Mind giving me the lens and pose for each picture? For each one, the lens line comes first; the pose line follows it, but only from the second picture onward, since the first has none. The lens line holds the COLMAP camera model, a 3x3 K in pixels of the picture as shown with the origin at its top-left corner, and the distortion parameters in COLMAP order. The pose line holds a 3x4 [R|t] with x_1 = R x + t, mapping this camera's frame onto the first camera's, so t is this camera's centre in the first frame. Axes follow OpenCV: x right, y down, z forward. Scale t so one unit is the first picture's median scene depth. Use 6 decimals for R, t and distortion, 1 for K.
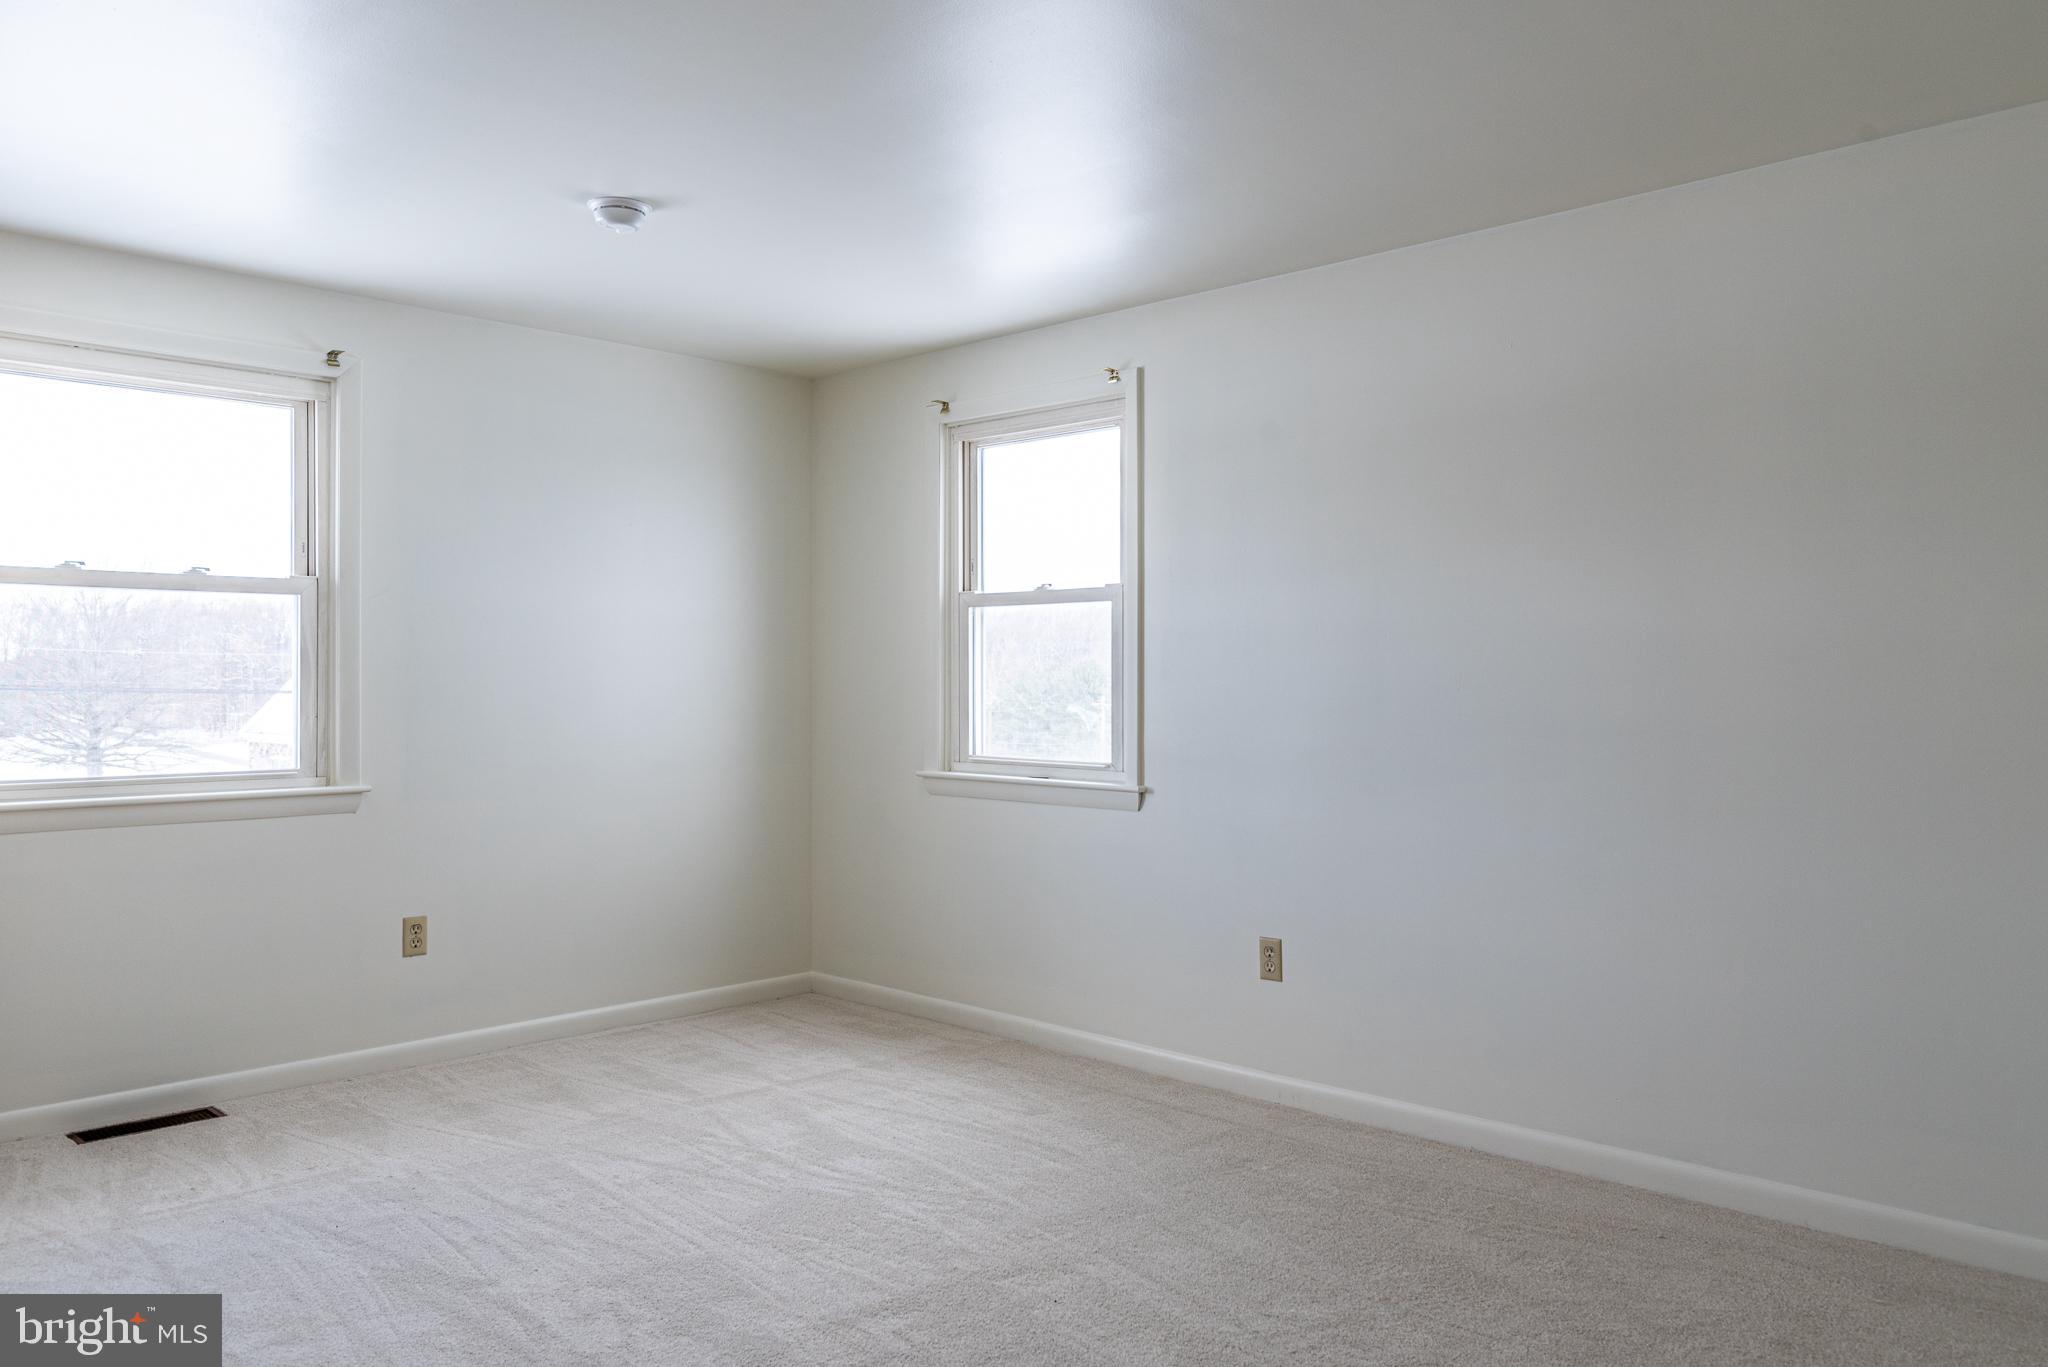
lens RADIAL K [[1448.3, 0, 1041.4], [0, 1448.3, 667.6], [0, 0, 1]] dist [0.002963, -0.002438]
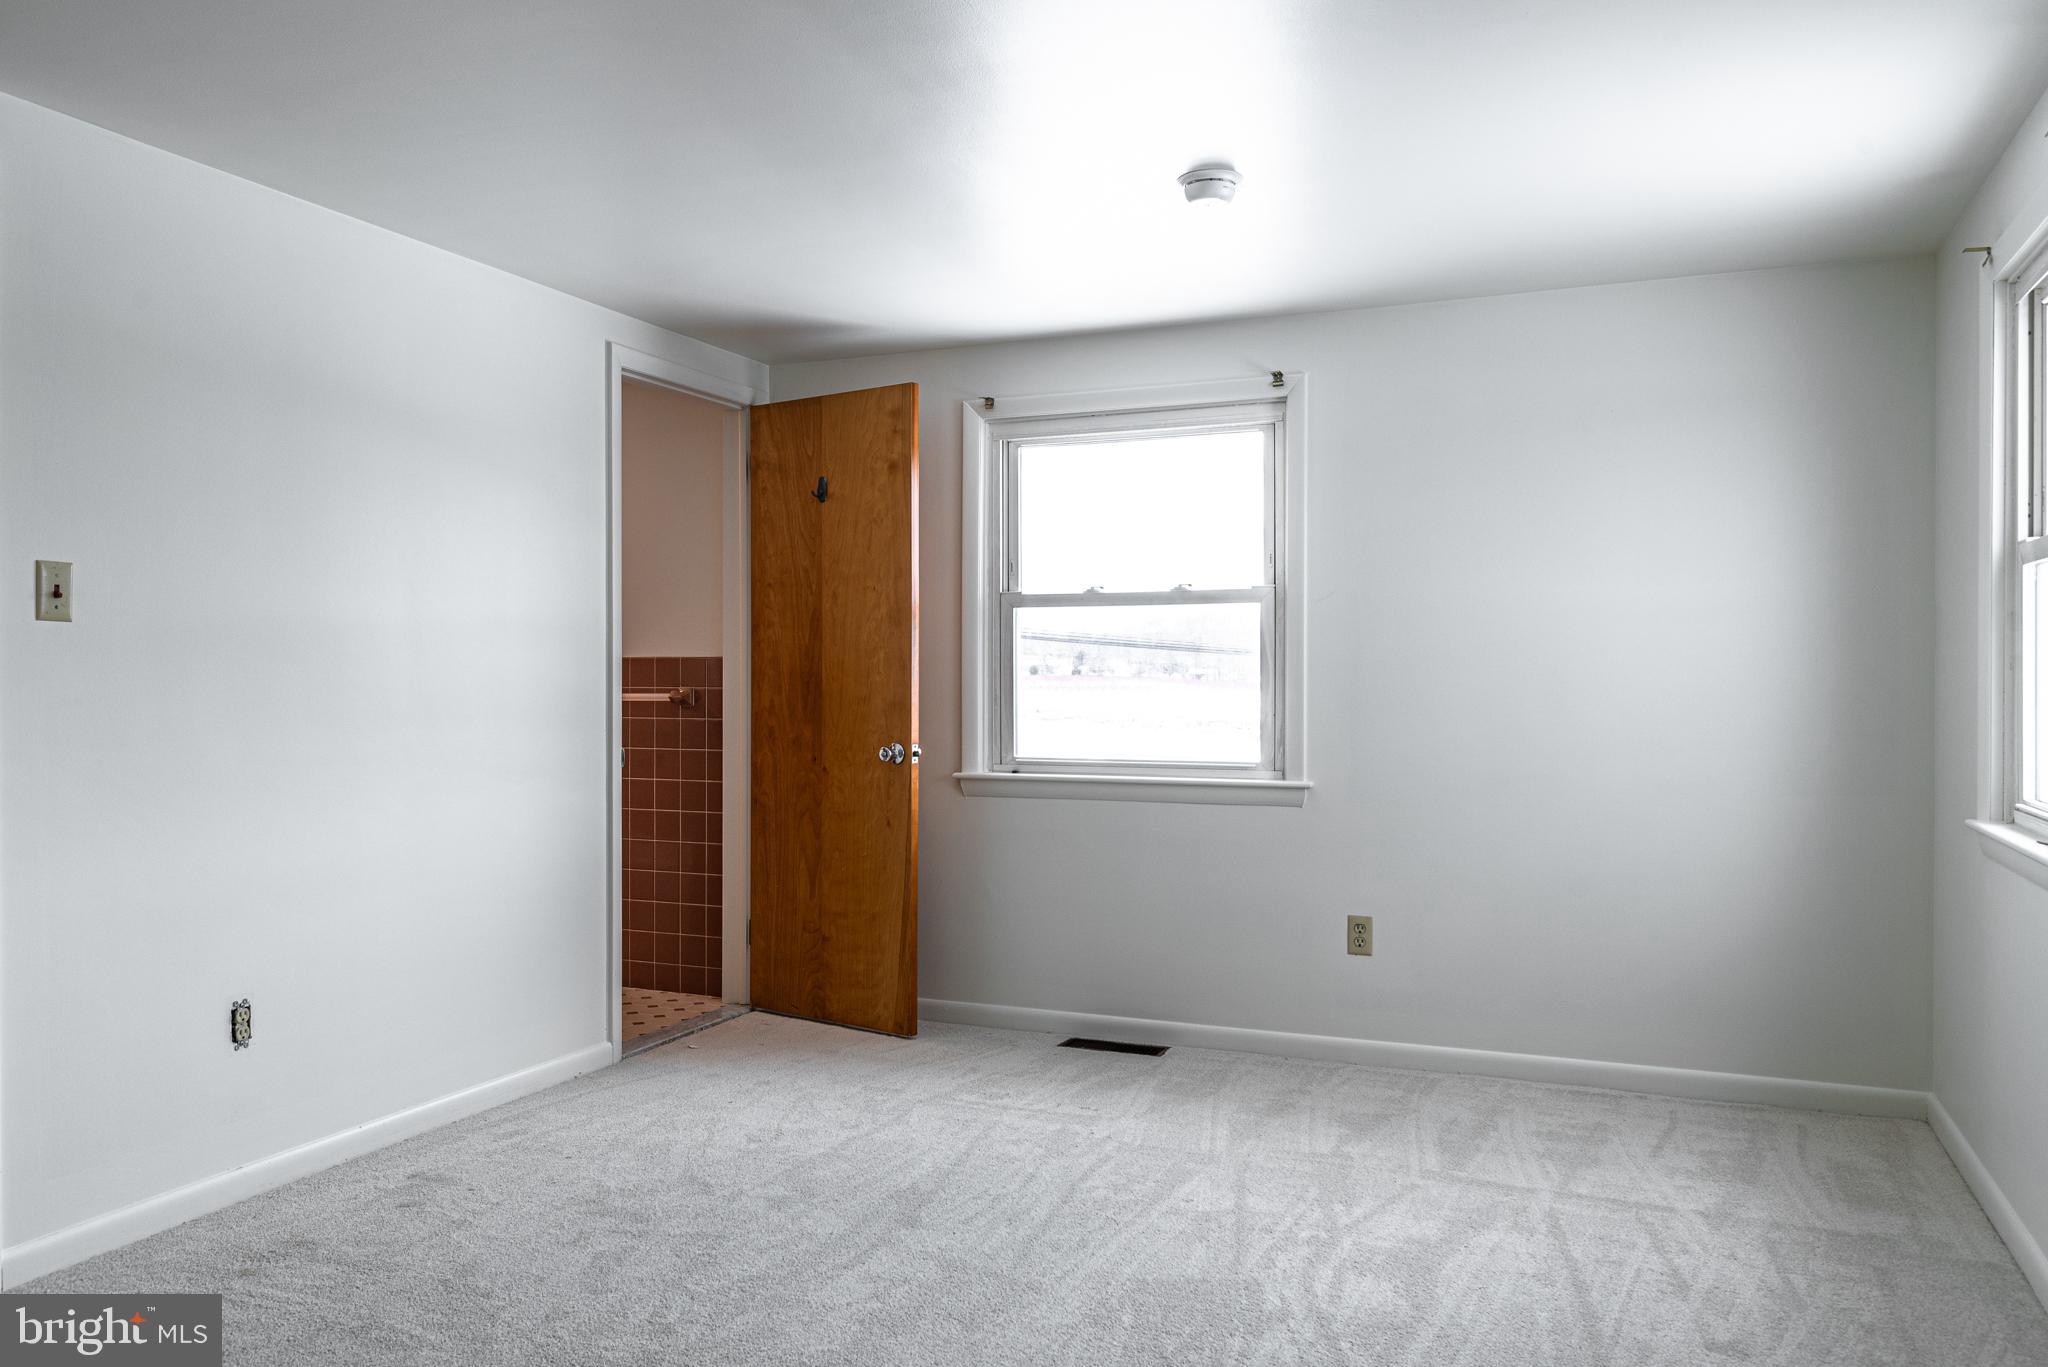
lens RADIAL K [[1448.3, 0, 1023.6], [0, 1448.3, 680.6], [0, 0, 1]] dist [0.002963, -0.002438]
pose [[0.382052, -0.000863, -0.924141, 0.491314], [0.006699, 0.999976, 0.001836, 0.006067], [0.924117, -0.006892, 0.382048, 0.483772]]
